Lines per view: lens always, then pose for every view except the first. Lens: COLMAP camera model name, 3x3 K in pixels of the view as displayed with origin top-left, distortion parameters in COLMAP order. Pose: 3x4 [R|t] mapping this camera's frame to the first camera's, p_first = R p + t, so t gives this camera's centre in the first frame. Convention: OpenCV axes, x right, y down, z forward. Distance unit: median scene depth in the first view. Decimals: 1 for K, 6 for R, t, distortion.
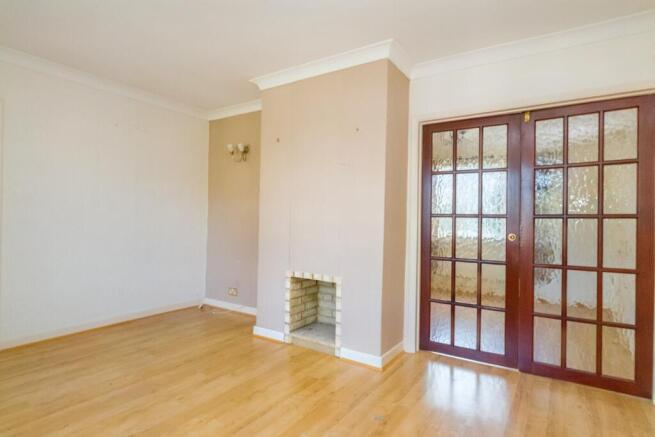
lens RADIAL K [[353.2, 0, 330.0], [0, 353.2, 215.8], [0, 0, 1]] dist [-0.000112, -0.000330]
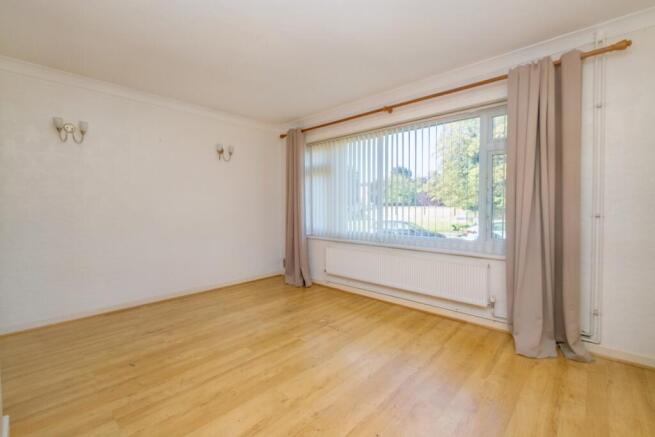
lens RADIAL K [[281.2, 0, 327.0], [0, 281.2, 208.0], [0, 0, 1]] dist [-0.000983, -0.000617]
pose [[-0.985475, -0.018635, 0.168793, -0.547020], [-0.018588, 0.999825, 0.001861, -0.005835], [-0.168798, -0.001304, -0.985650, 1.444714]]
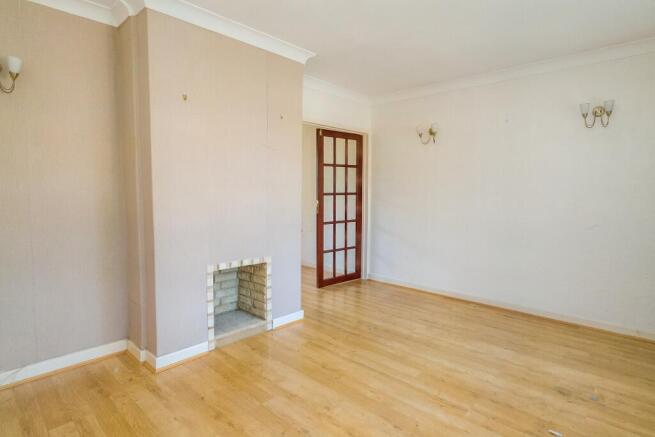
lens RADIAL K [[353.2, 0, 330.0], [0, 353.2, 215.8], [0, 0, 1]] dist [-0.000112, -0.000330]
pose [[0.168083, -0.085257, 0.982079, -1.057261], [-0.008179, 0.996098, 0.087873, -0.043103], [-0.985739, -0.022803, 0.166730, 0.712796]]
